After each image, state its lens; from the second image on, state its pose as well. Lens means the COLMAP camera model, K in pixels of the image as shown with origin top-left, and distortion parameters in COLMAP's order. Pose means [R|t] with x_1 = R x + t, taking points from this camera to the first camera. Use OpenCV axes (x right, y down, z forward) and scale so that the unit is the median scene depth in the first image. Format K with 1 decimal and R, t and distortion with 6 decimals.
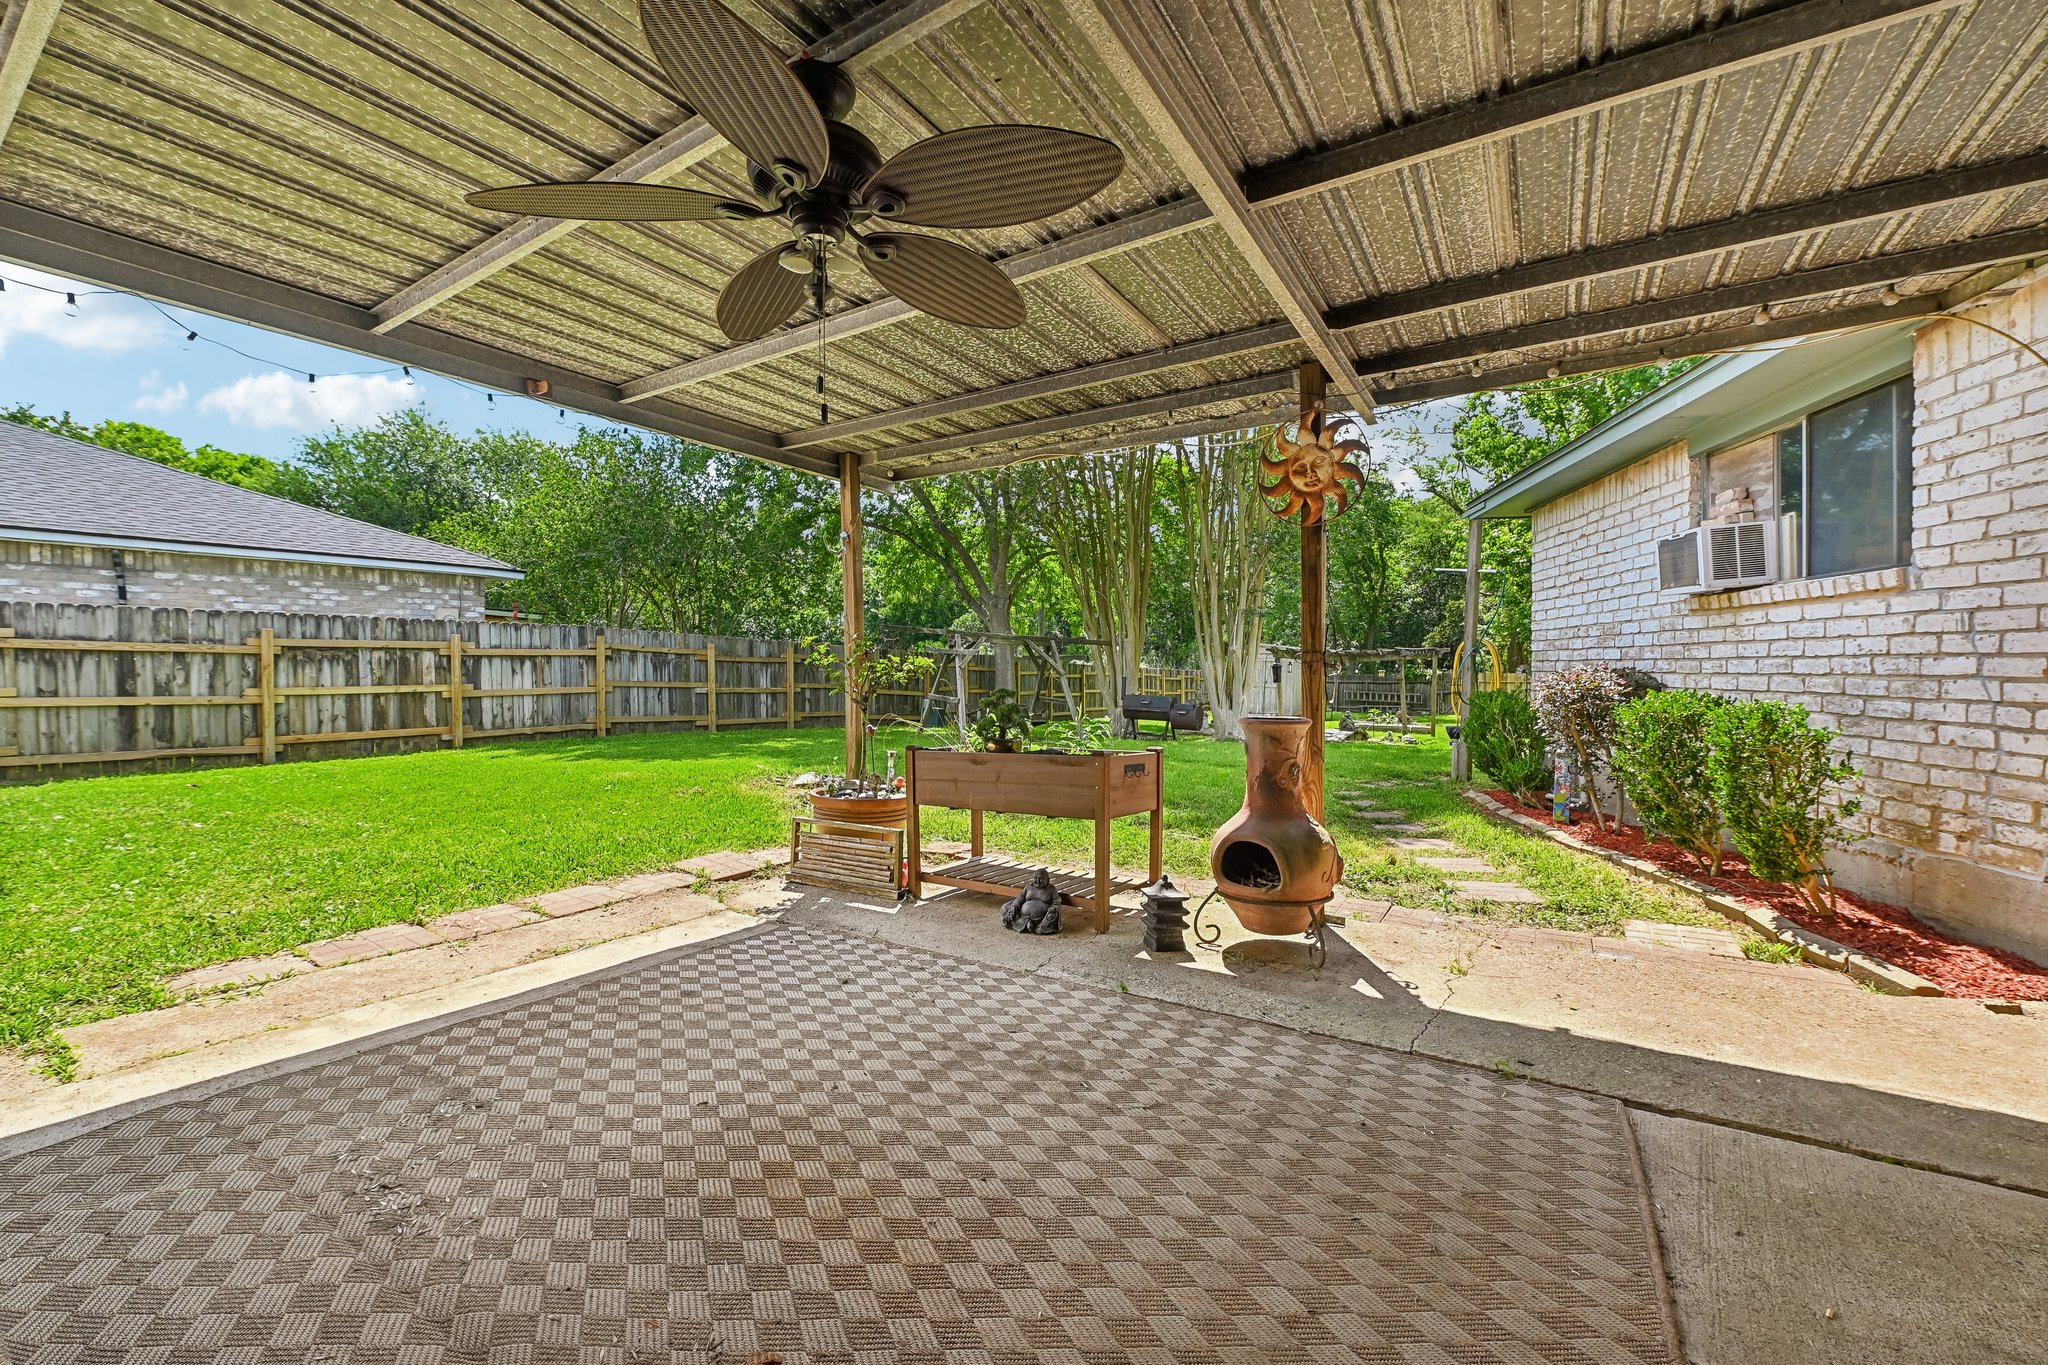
lens RADIAL K [[817.0, 0, 1024.0], [0, 817.0, 682.5], [0, 0, 1]] dist [-0.008445, -0.000232]
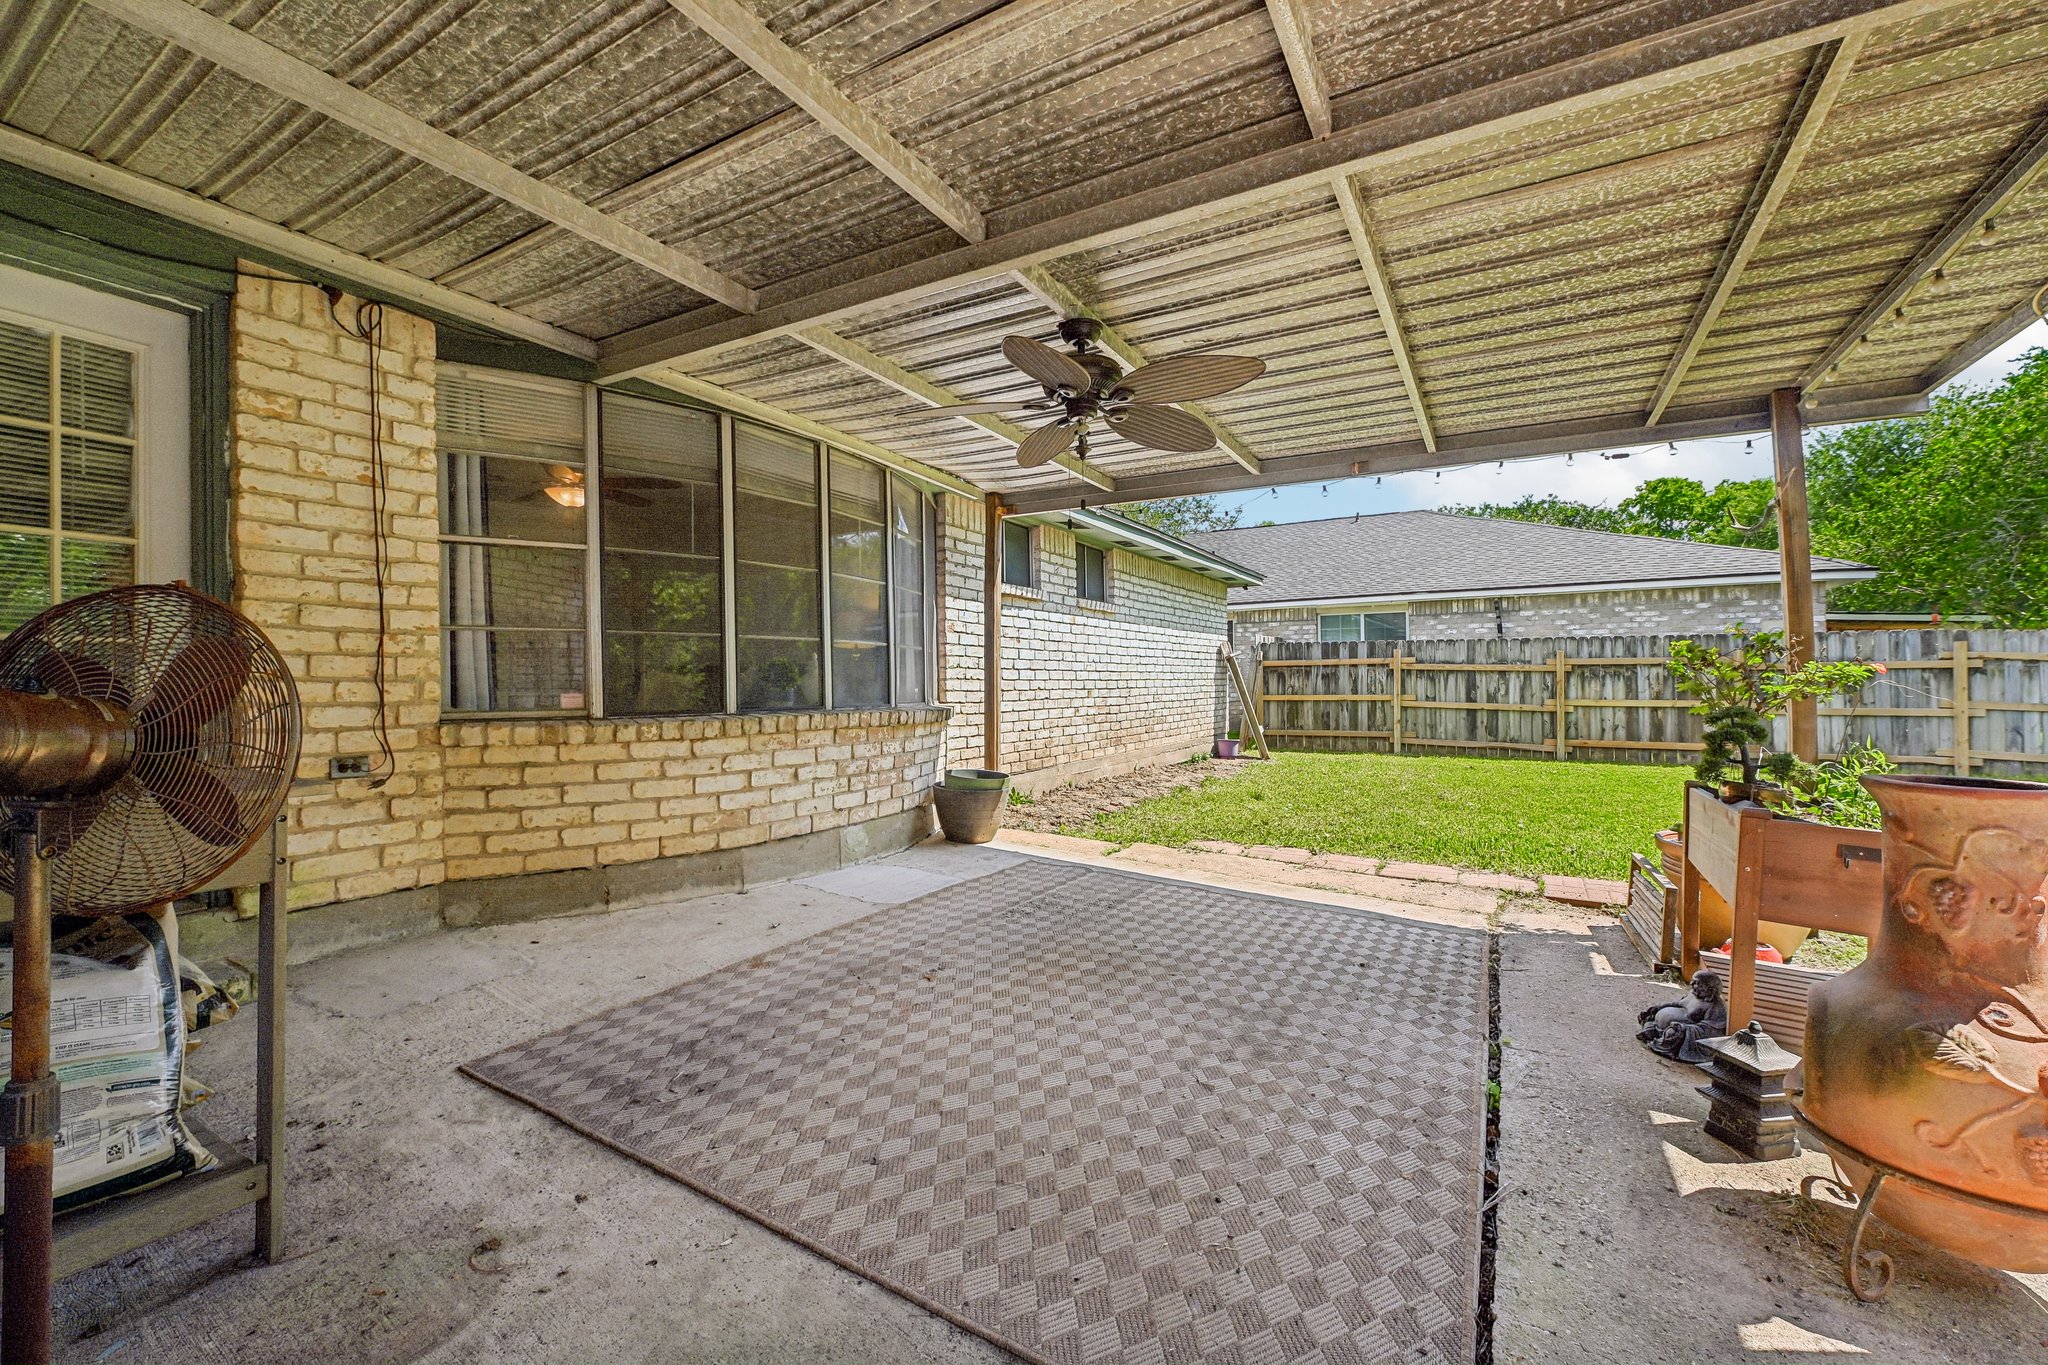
lens RADIAL K [[821.5, 0, 1032.3], [0, 821.5, 659.9], [0, 0, 1]] dist [-0.002221, -0.000119]
pose [[0.031305, -0.026946, -0.999147, 0.292060], [-0.022644, 0.999361, -0.027661, -0.000021], [0.999253, 0.023491, 0.030674, 0.172471]]
